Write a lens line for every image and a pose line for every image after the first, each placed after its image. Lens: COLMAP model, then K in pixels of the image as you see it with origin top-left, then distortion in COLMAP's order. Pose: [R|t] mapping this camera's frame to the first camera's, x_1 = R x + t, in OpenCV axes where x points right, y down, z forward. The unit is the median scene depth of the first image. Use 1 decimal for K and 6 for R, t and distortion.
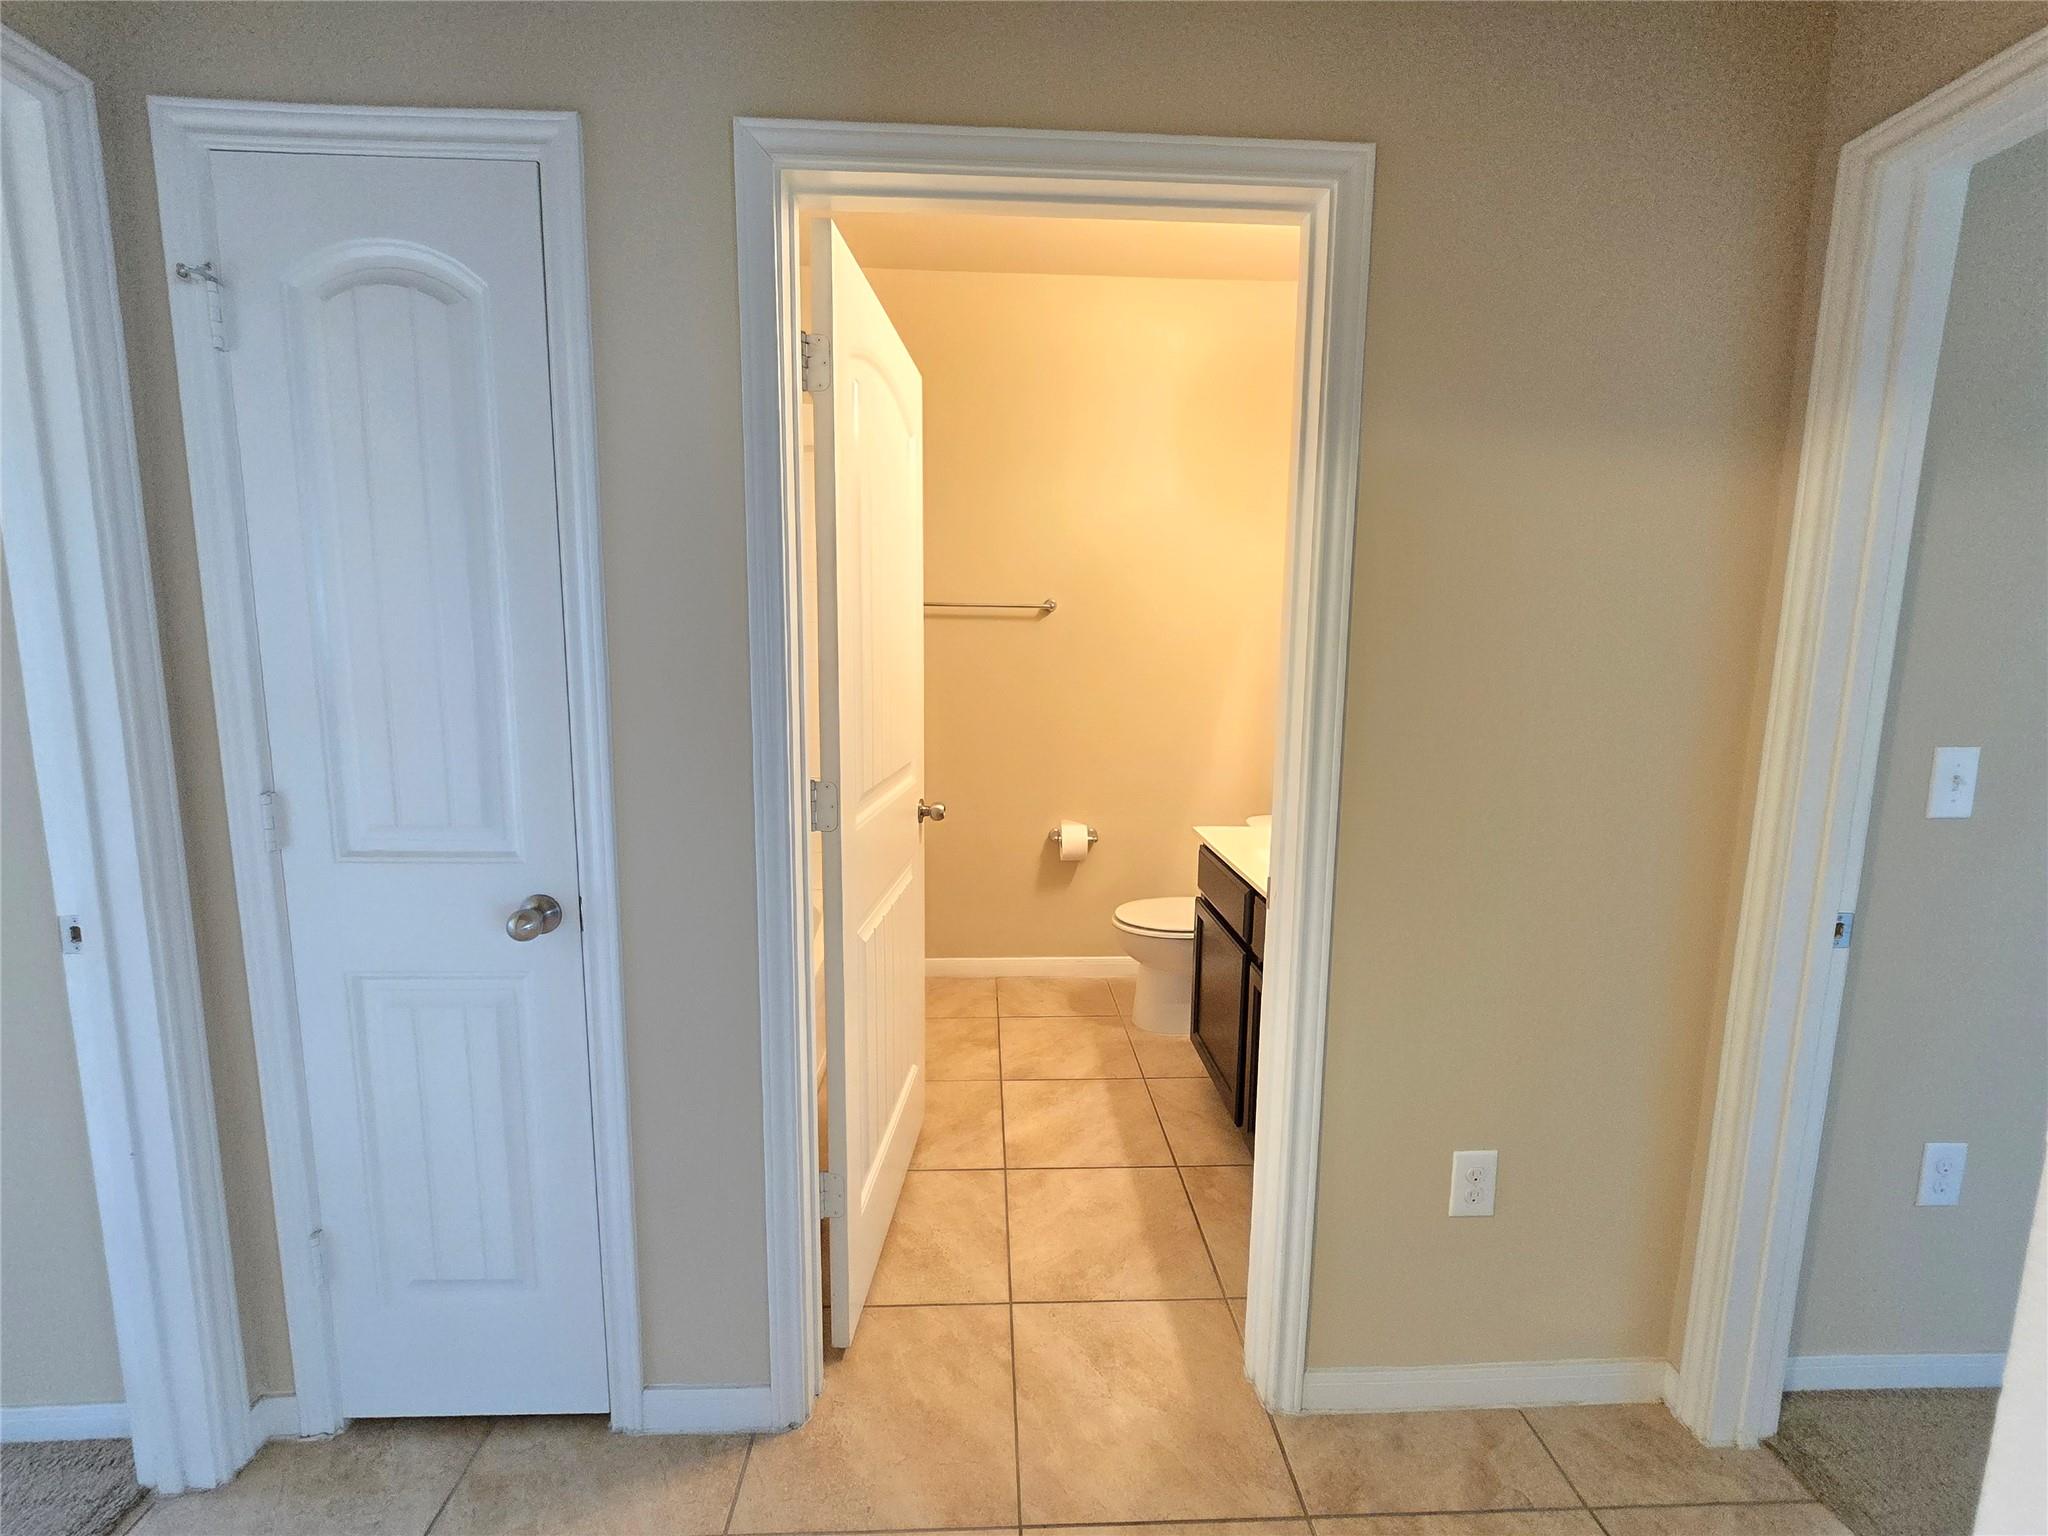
lens RADIAL K [[841.4, 0, 1017.4], [0, 841.4, 765.2], [0, 0, 1]] dist [0.000112, -0.000001]
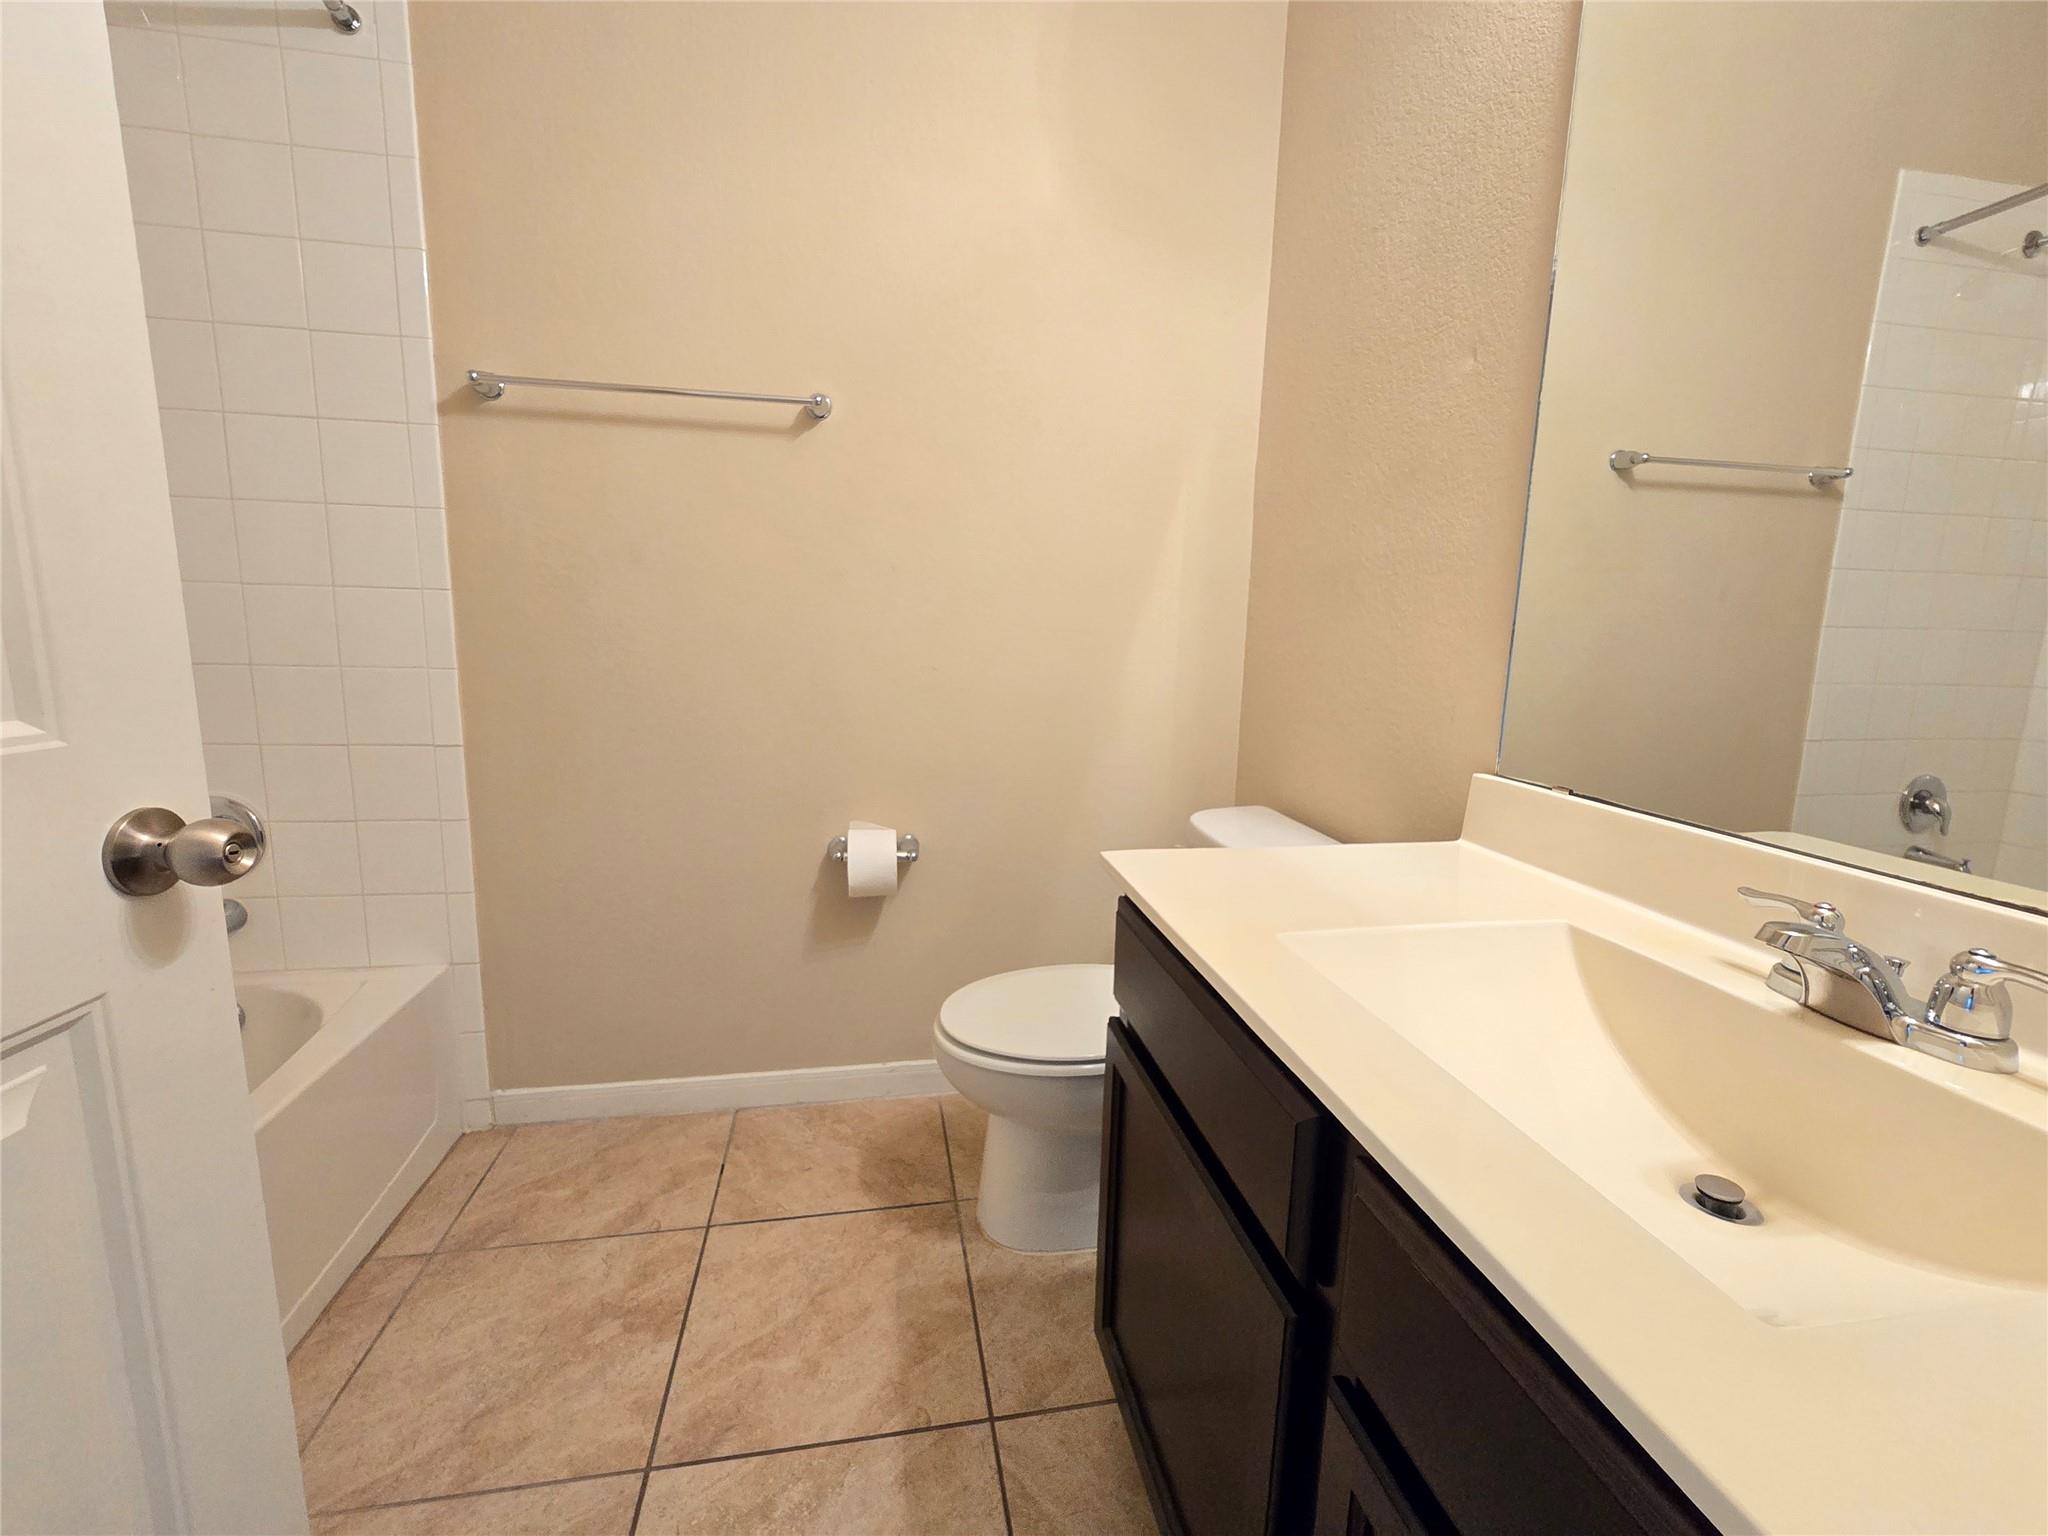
lens RADIAL K [[841.4, 0, 1023.3], [0, 841.4, 765.6], [0, 0, 1]] dist [0.000112, -0.000001]
pose [[0.989764, -0.010495, 0.142325, 0.094382], [0.005100, 0.999256, 0.038217, 0.011350], [-0.142620, -0.037100, 0.989082, 0.503741]]
